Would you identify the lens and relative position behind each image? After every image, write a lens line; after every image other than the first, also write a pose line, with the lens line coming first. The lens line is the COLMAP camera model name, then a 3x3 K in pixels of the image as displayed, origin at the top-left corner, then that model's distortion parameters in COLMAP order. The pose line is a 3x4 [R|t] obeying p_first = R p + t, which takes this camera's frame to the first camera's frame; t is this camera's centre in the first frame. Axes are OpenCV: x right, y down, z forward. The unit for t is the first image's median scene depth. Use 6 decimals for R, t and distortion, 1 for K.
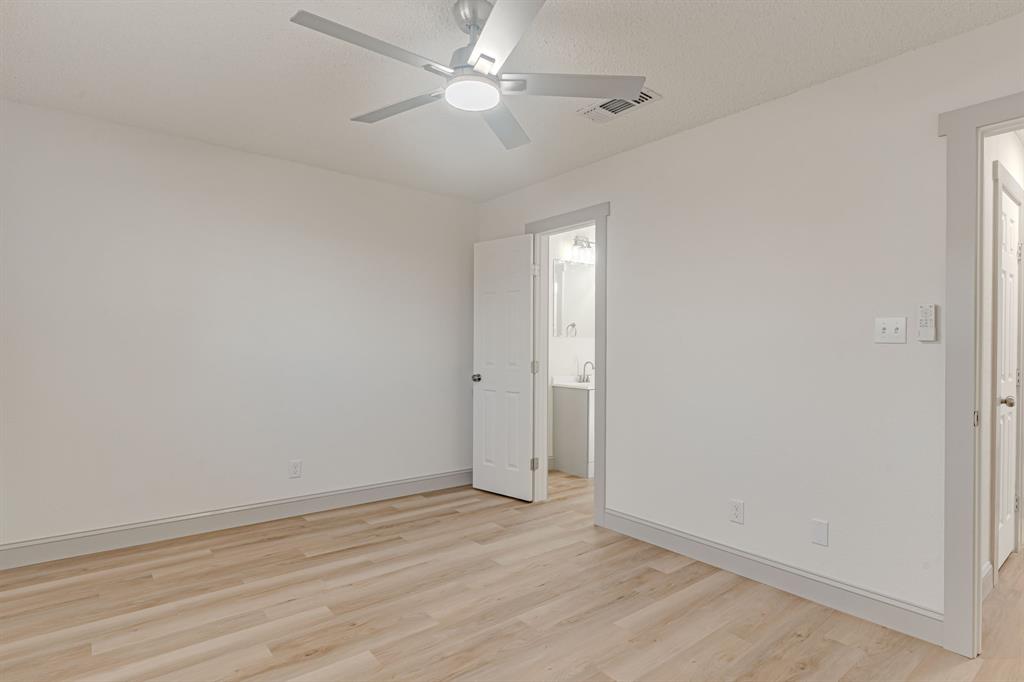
lens RADIAL K [[535.0, 0, 509.3], [0, 535.0, 344.7], [0, 0, 1]] dist [0.000094, 0.000544]
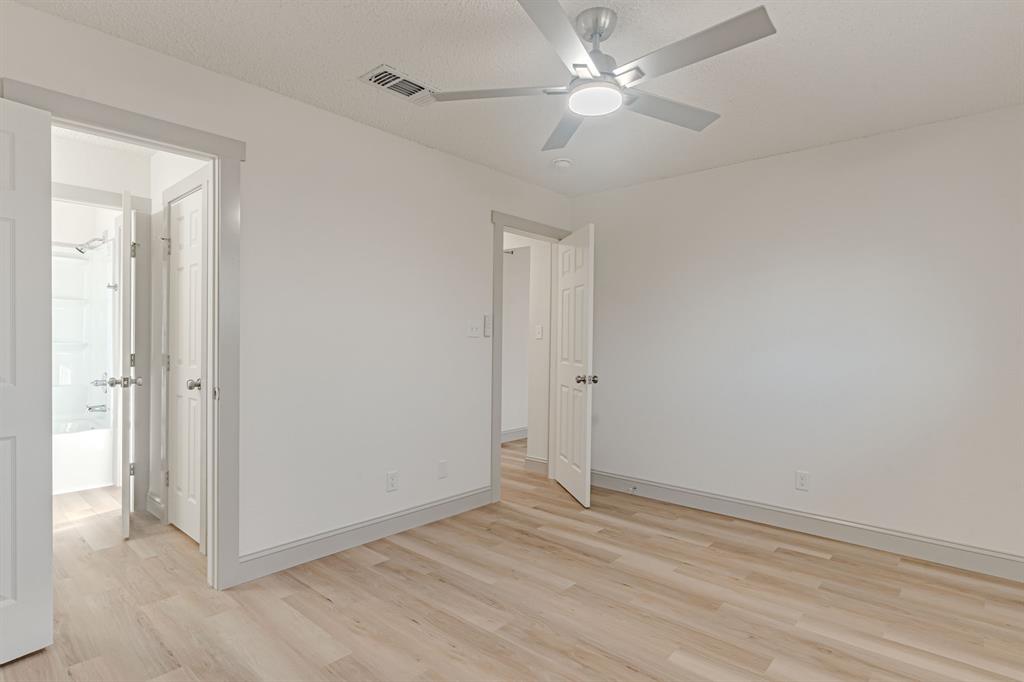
lens RADIAL K [[529.0, 0, 513.4], [0, 529.0, 344.2], [0, 0, 1]] dist [-0.003196, 0.000465]
pose [[-0.162983, -0.023724, 0.986344, -0.770391], [-0.015467, 0.999649, 0.021488, -0.018451], [-0.986508, -0.011754, -0.163293, 0.955038]]
